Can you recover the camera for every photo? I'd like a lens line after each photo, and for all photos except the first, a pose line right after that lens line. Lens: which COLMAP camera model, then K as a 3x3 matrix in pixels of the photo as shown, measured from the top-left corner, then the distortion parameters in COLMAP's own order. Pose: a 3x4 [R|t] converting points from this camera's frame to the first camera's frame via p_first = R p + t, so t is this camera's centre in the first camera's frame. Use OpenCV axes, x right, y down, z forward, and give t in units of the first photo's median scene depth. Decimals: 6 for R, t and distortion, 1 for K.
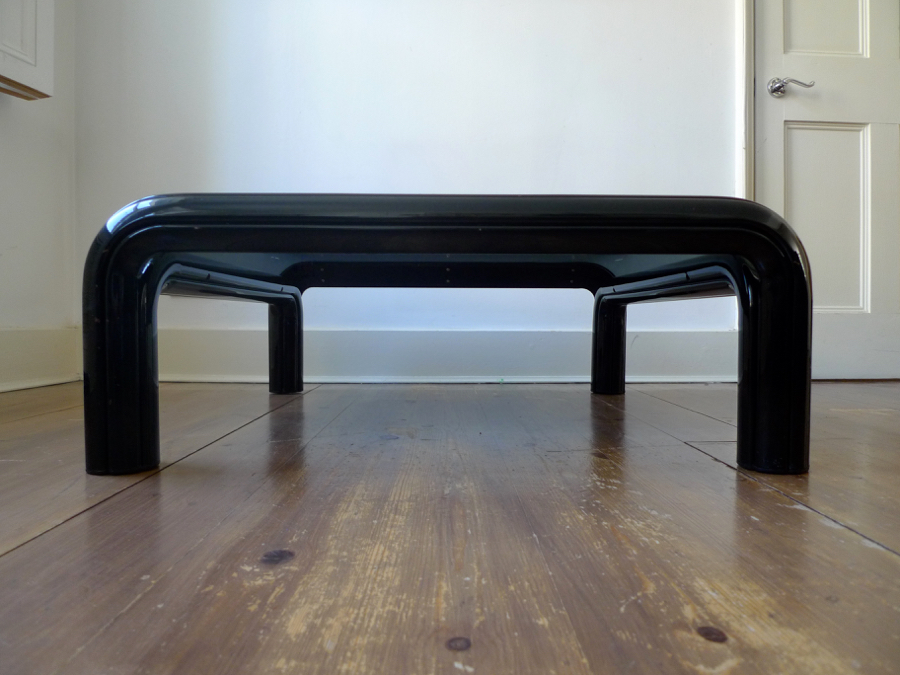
lens RADIAL K [[634.4, 0, 450.0], [0, 634.4, 337.5], [0, 0, 1]] dist [-0.035930, -0.004721]
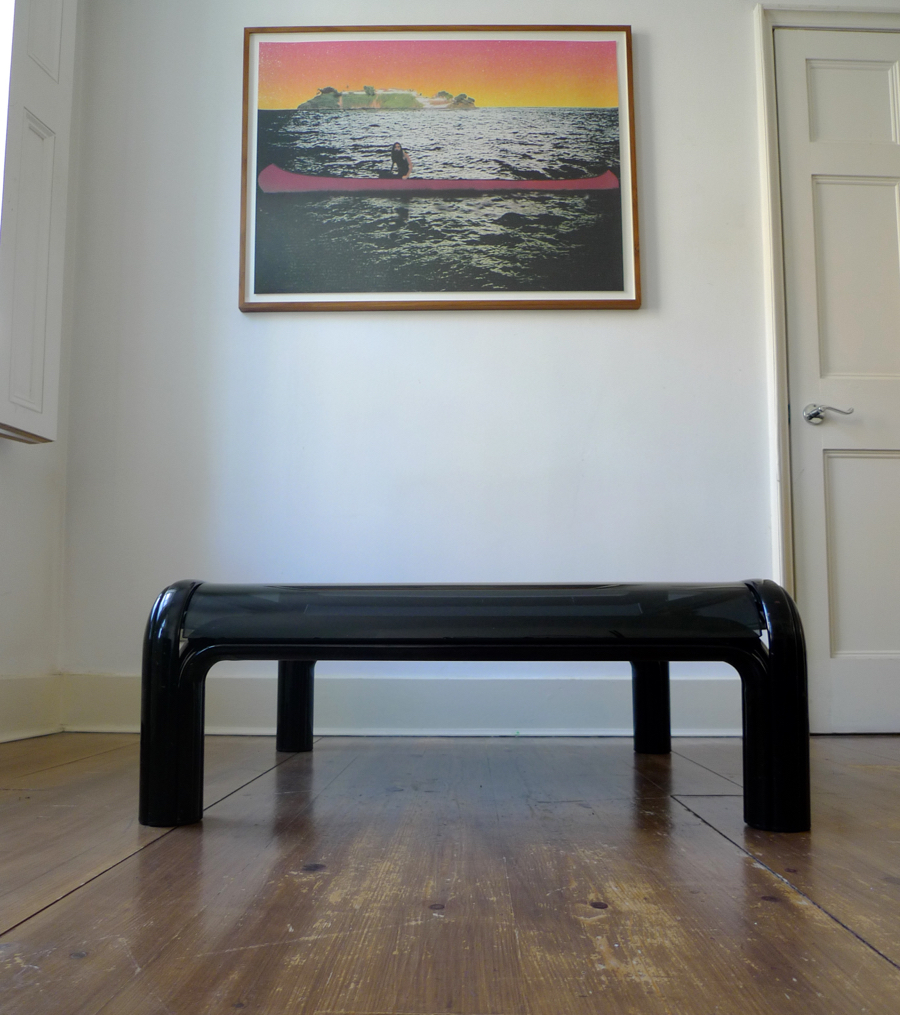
lens RADIAL K [[850.3, 0, 445.3], [0, 850.3, 588.2], [0, 0, 1]] dist [-0.034105, 0.003382]
pose [[0.999323, -0.002672, -0.036689, 0.088761], [-0.000891, 0.995308, -0.096752, -0.086538], [0.036775, 0.096719, 0.994632, -0.934757]]
